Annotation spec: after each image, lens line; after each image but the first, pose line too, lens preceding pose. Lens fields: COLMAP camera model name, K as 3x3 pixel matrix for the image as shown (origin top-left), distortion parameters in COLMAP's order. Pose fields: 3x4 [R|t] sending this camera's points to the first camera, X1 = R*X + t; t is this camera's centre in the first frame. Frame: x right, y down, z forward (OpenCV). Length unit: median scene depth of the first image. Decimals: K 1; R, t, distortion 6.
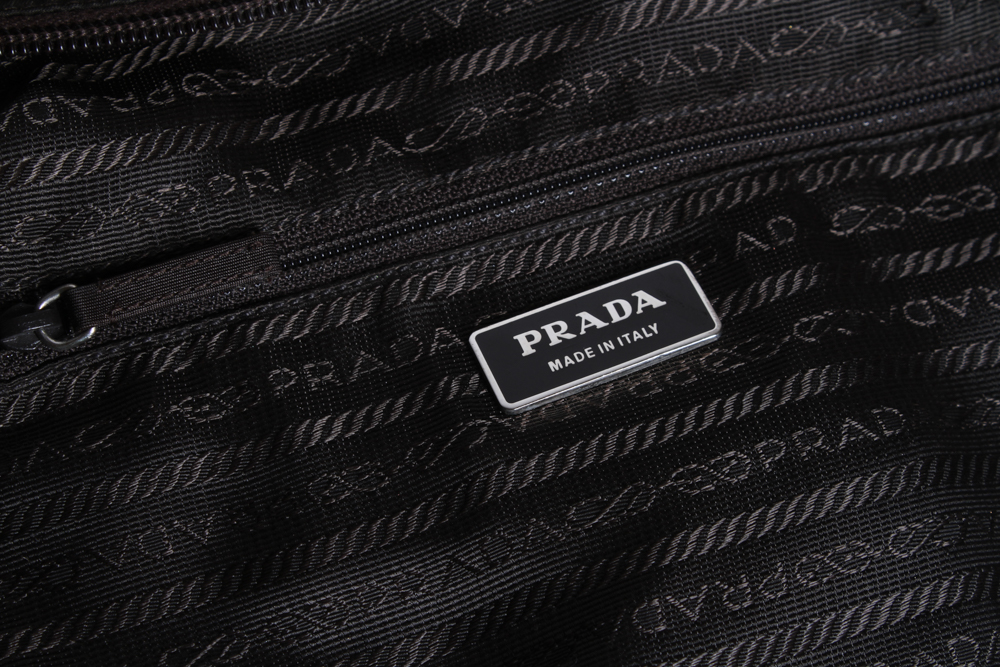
lens RADIAL K [[2360.3, 0, 500.0], [0, 2360.3, 333.5], [0, 0, 1]] dist [0.083760, 0.029970]
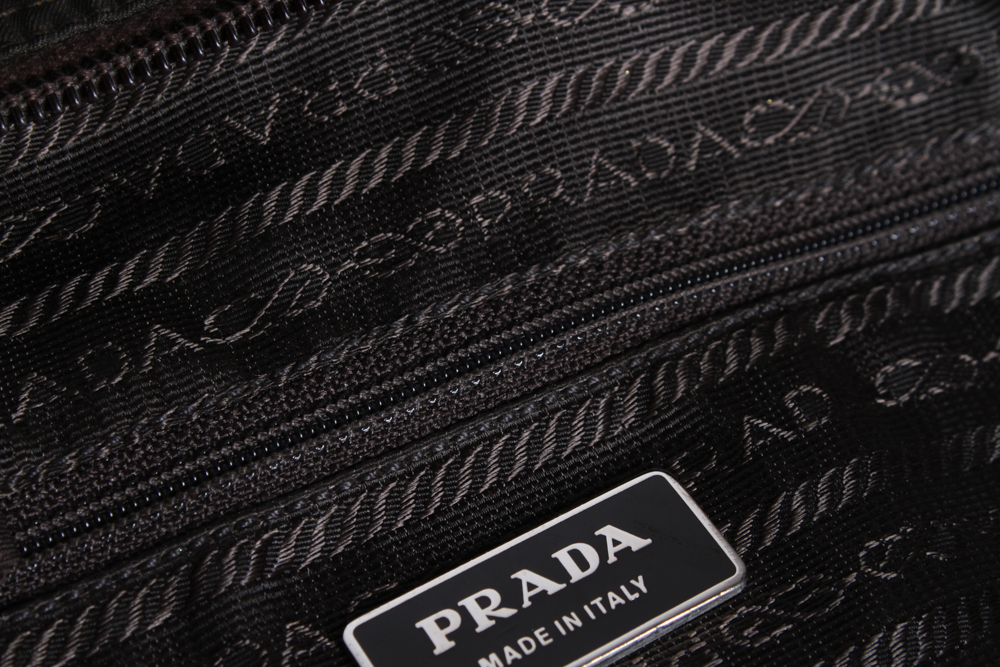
lens RADIAL K [[2360.3, 0, 500.0], [0, 2360.3, 333.5], [0, 0, 1]] dist [0.083760, 0.029970]
pose [[0.989190, -0.099384, 0.107823, -0.030899], [0.108887, 0.990315, -0.086143, -0.017900], [-0.098218, 0.096952, 0.990431, 0.384226]]
